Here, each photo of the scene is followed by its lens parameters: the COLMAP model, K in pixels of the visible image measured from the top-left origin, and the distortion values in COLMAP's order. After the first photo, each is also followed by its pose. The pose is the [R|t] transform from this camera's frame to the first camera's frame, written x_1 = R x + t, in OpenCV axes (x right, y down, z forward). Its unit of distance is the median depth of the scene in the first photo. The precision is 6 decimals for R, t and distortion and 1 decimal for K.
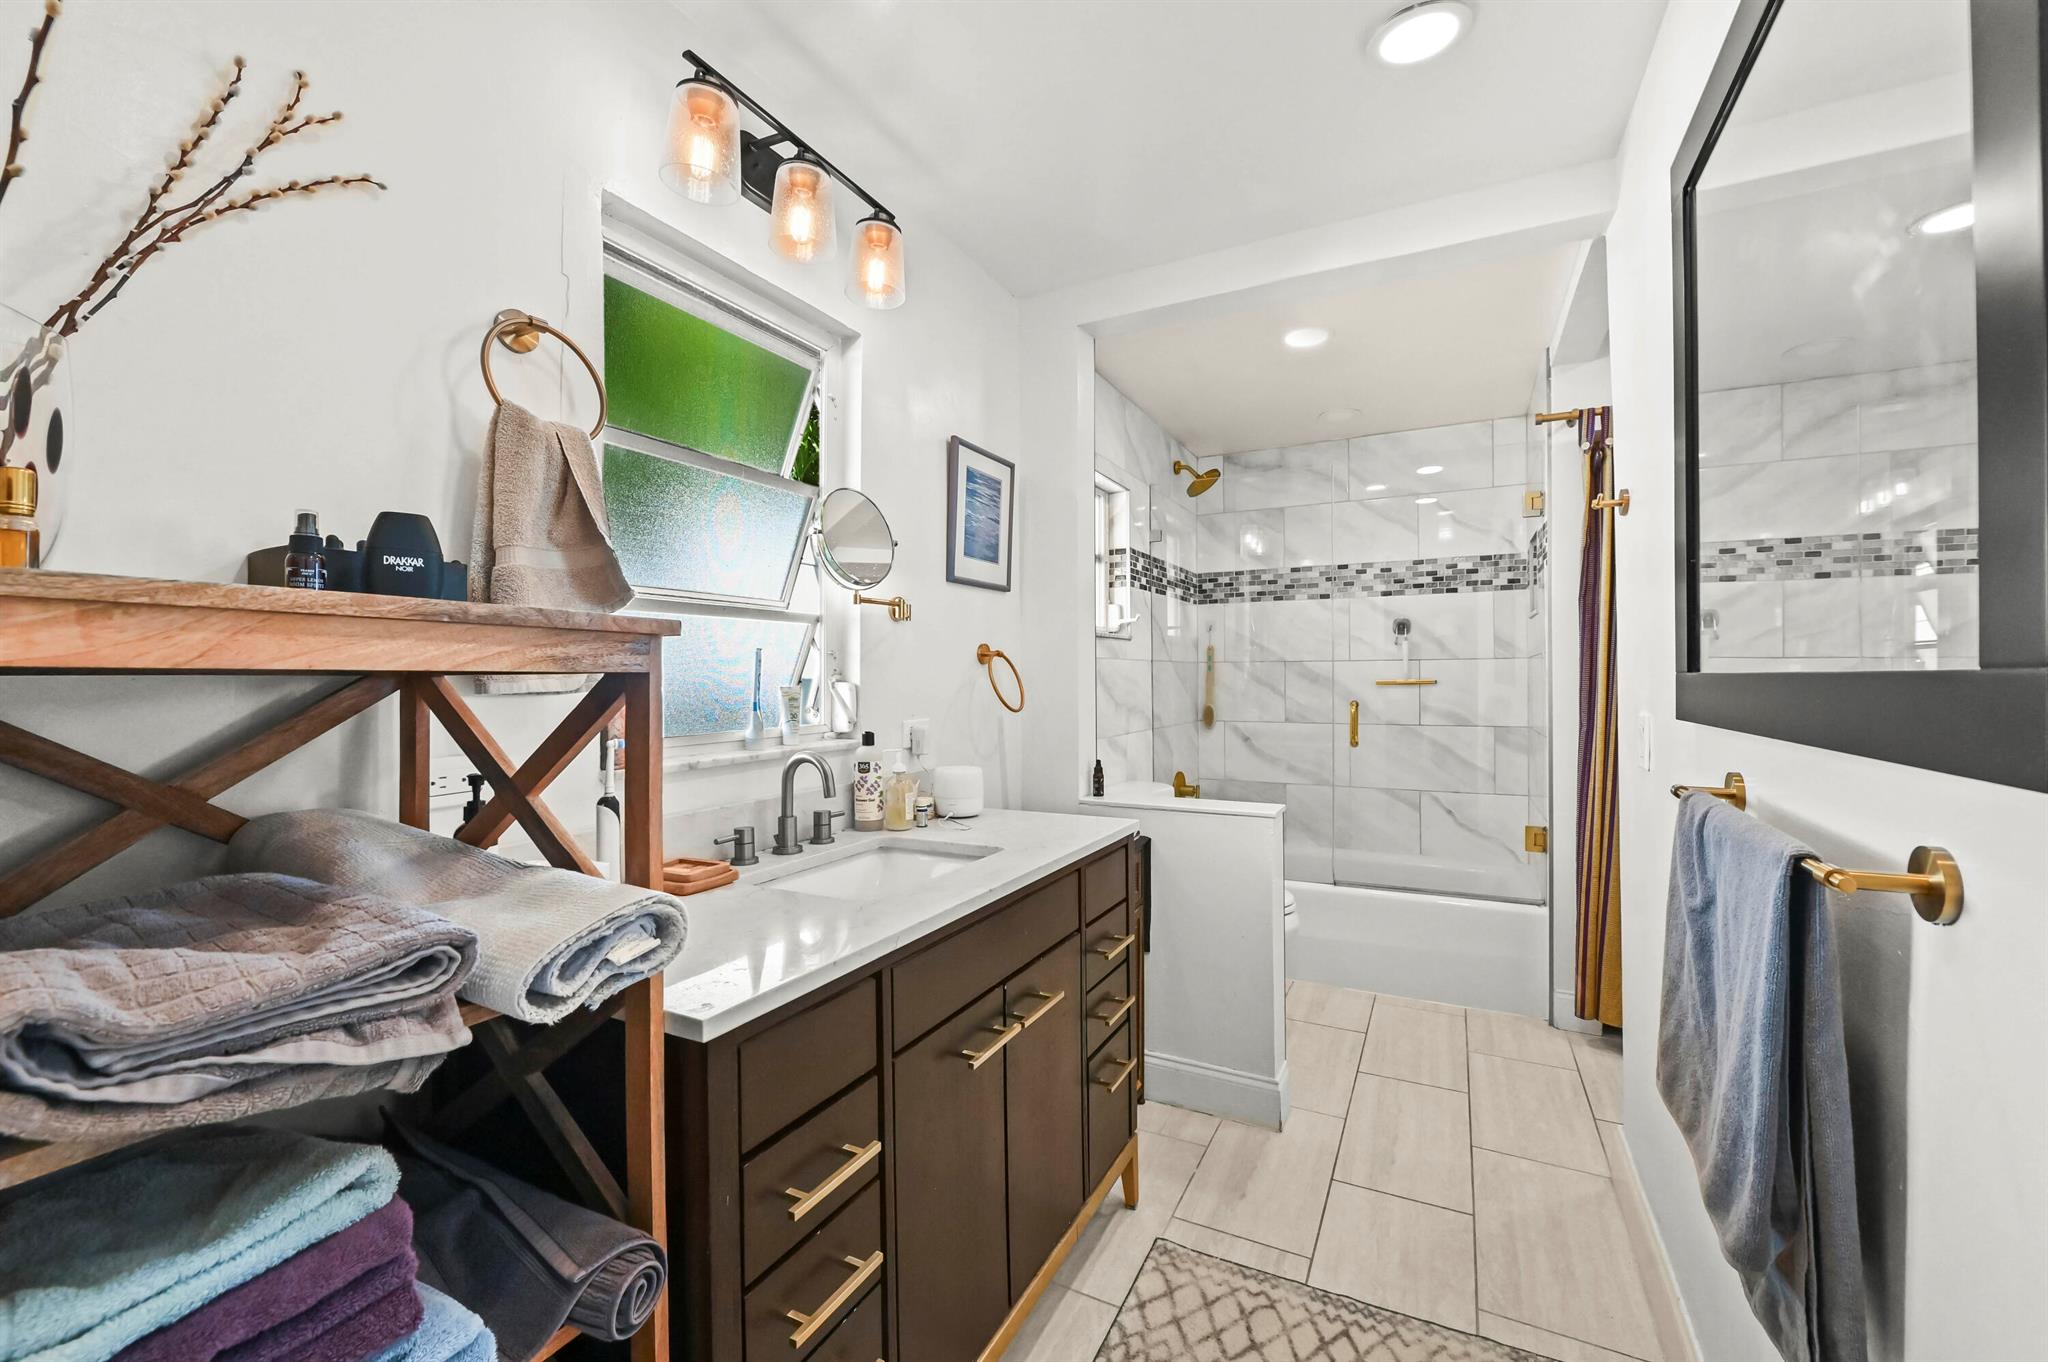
lens RADIAL K [[829.7, 0, 1017.8], [0, 829.7, 661.5], [0, 0, 1]] dist [-0.003261, -0.000146]
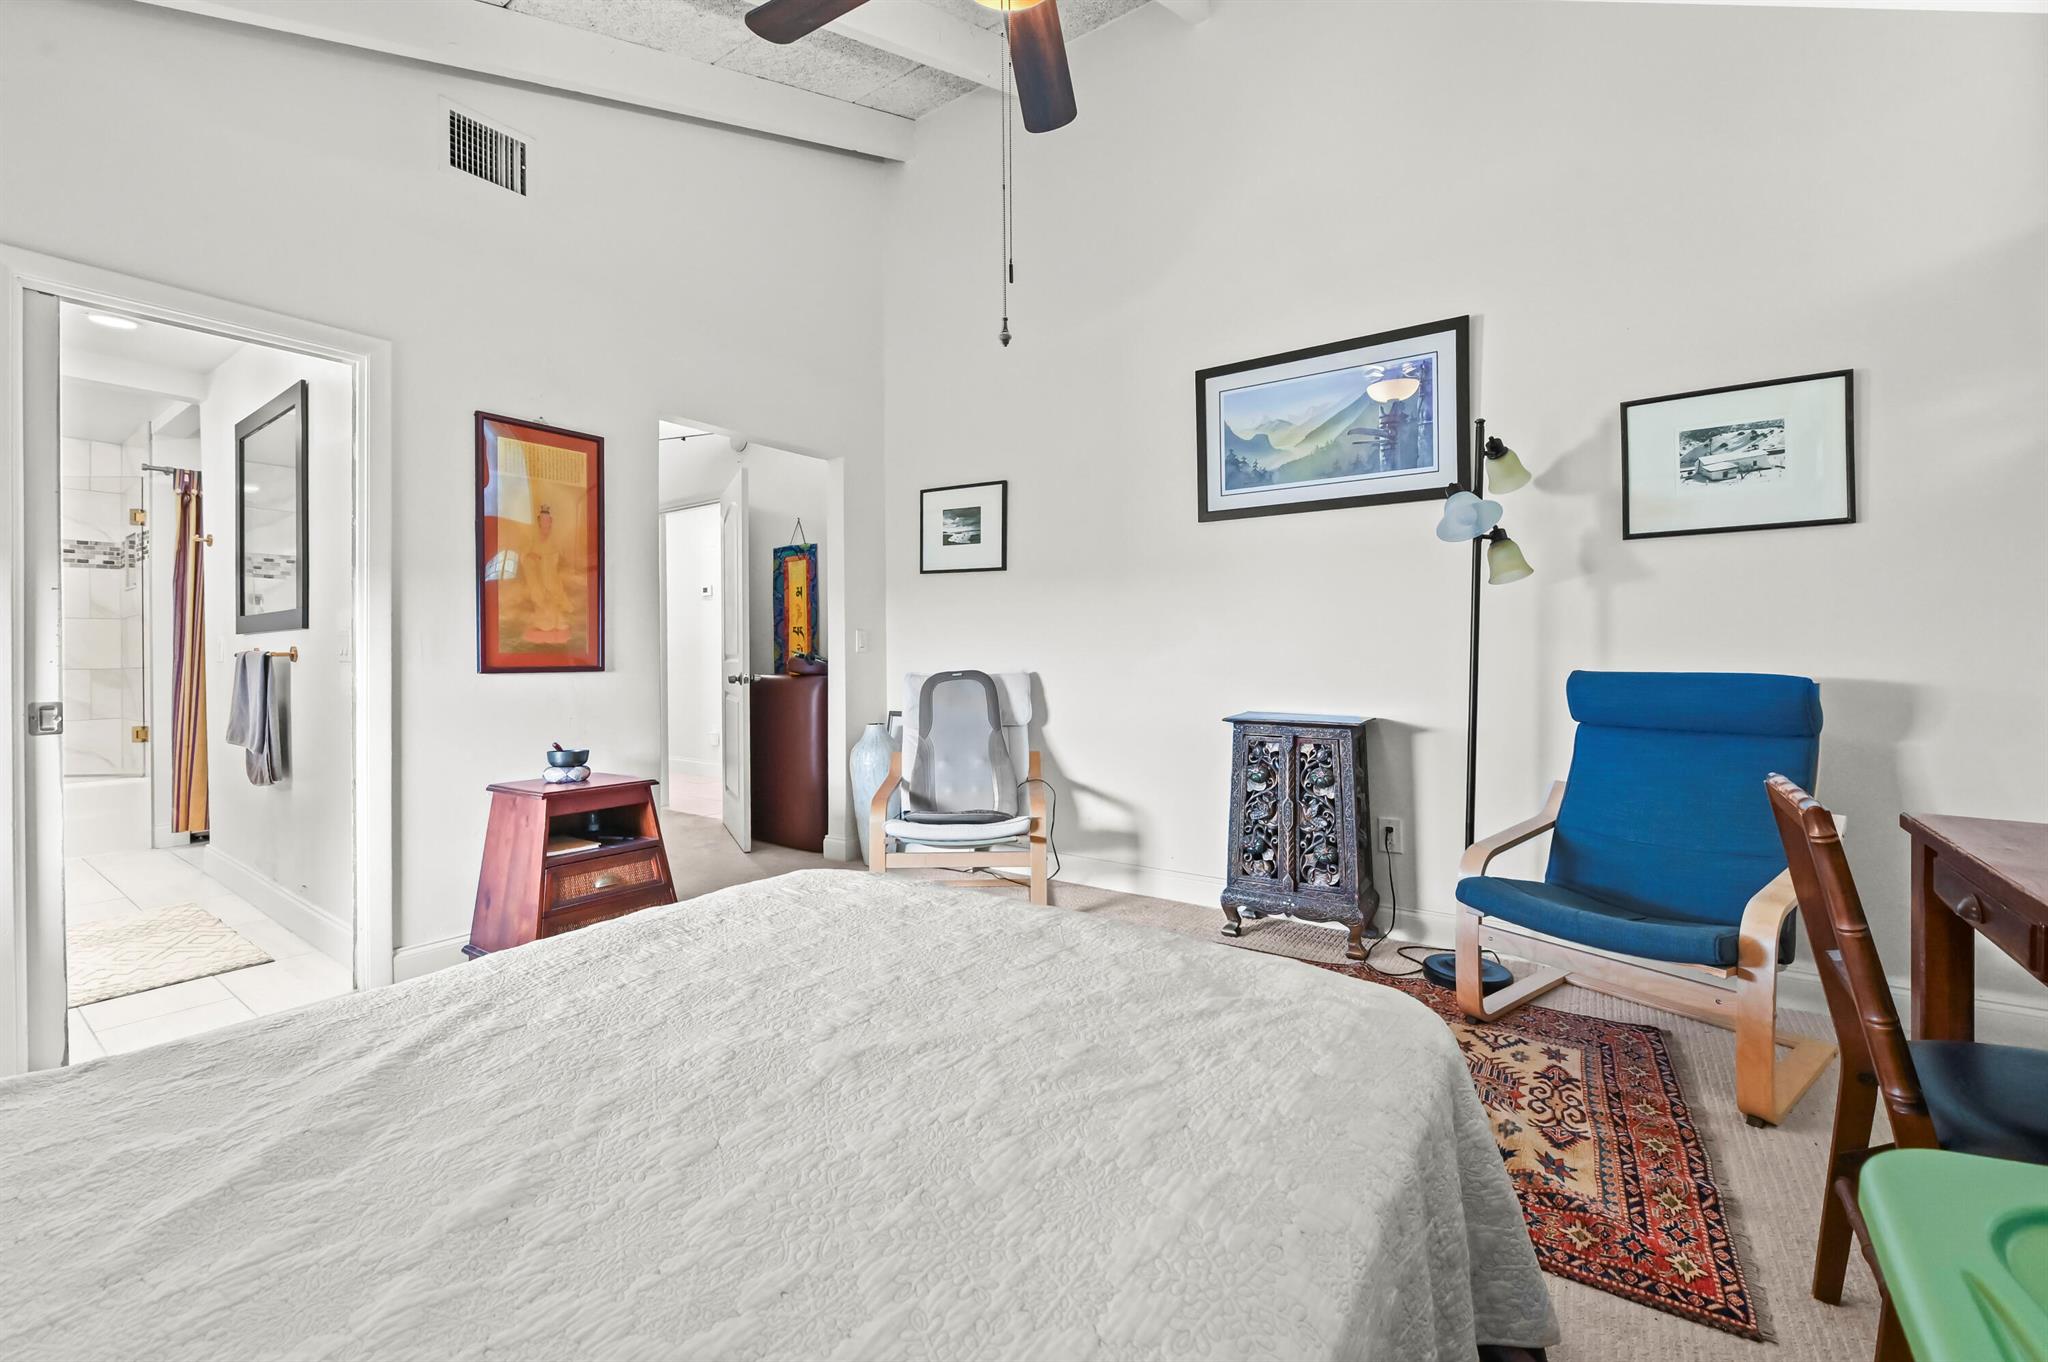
lens RADIAL K [[829.7, 0, 1017.8], [0, 829.7, 661.5], [0, 0, 1]] dist [-0.003261, -0.000146]
pose [[0.142364, -0.010140, 0.989762, -0.724329], [-0.007529, 0.999907, 0.011327, 0.053110], [-0.989786, -0.009065, 0.142274, -0.913360]]
